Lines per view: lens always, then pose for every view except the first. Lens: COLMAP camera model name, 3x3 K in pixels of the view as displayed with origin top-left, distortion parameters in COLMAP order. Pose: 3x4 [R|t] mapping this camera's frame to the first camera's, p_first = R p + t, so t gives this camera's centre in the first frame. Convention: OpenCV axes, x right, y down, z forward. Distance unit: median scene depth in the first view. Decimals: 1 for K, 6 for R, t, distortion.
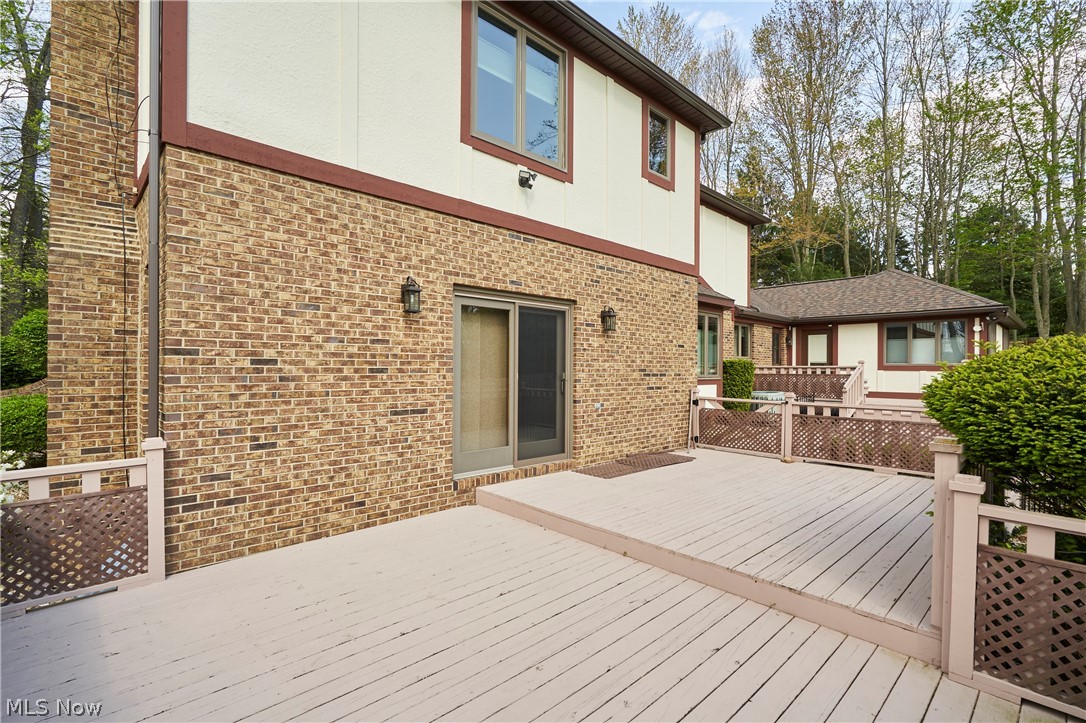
lens RADIAL K [[502.8, 0, 543.7], [0, 502.8, 364.2], [0, 0, 1]] dist [-0.001121, 0.000561]
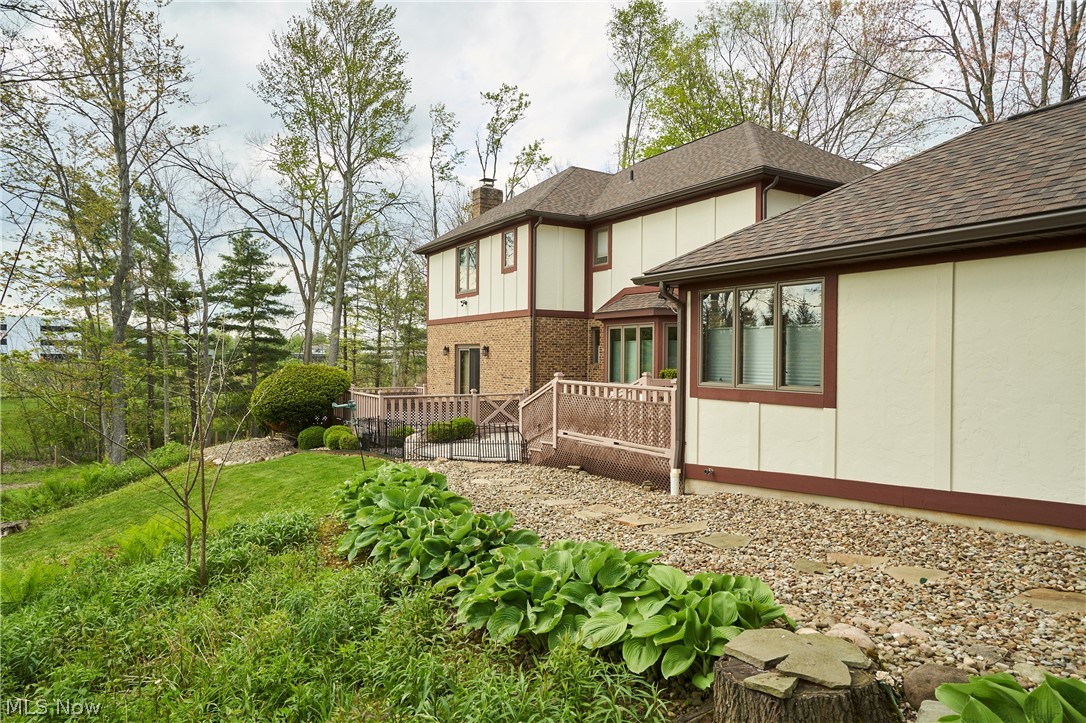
lens RADIAL K [[676.6, 0, 544.1], [0, 676.6, 366.8], [0, 0, 1]] dist [-0.001011, 0.005414]
pose [[-0.208265, 0.004082, -0.978064, 2.722952], [-0.004120, 0.999979, 0.005050, -0.032246], [0.978064, 0.005081, -0.208243, 1.723831]]
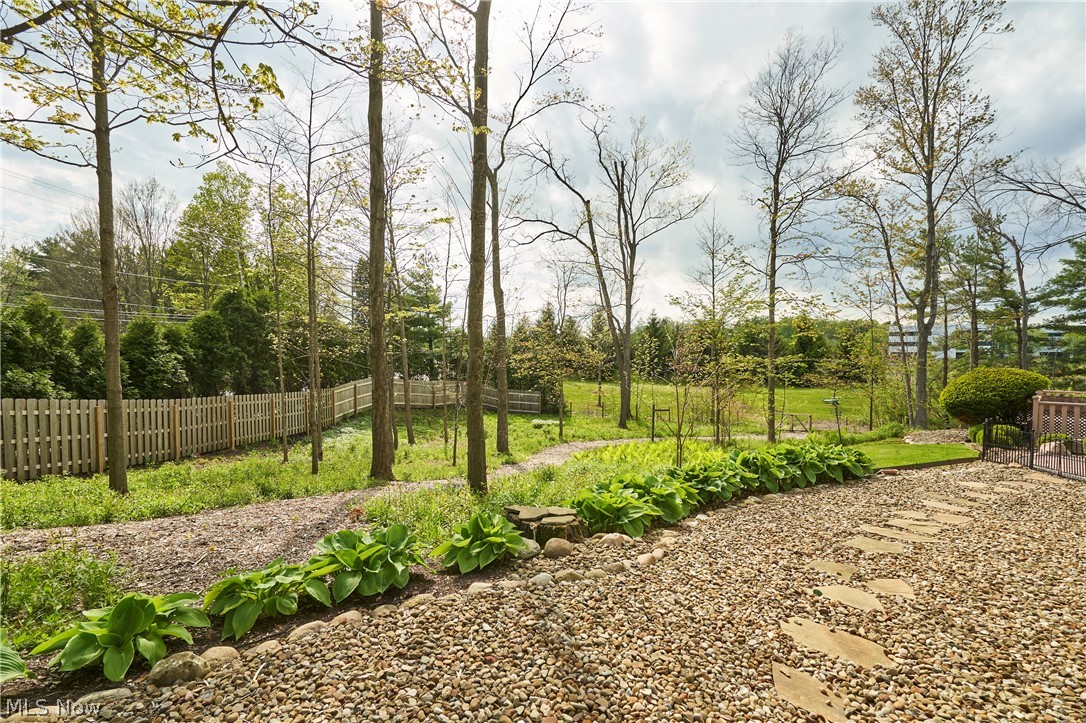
lens RADIAL K [[502.8, 0, 543.7], [0, 502.8, 364.2], [0, 0, 1]] dist [-0.001121, 0.000561]
pose [[-0.999903, -0.007302, -0.011877, 2.348930], [-0.007538, 0.999774, 0.019899, -0.067504], [0.011729, 0.019987, -0.999731, 2.386532]]
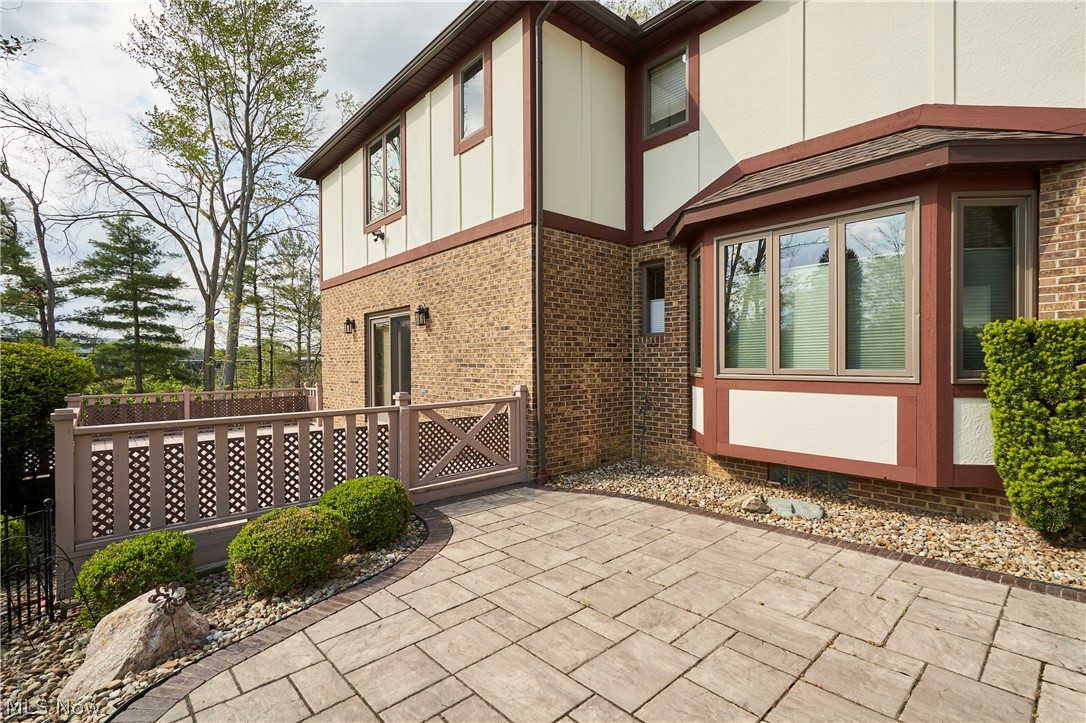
lens RADIAL K [[502.8, 0, 543.7], [0, 502.8, 364.2], [0, 0, 1]] dist [-0.001121, 0.000561]
pose [[-0.026487, -0.000125, -0.999649, 1.156189], [0.013153, 0.999913, -0.000474, 0.022298], [0.999563, -0.013161, -0.026483, 1.207643]]
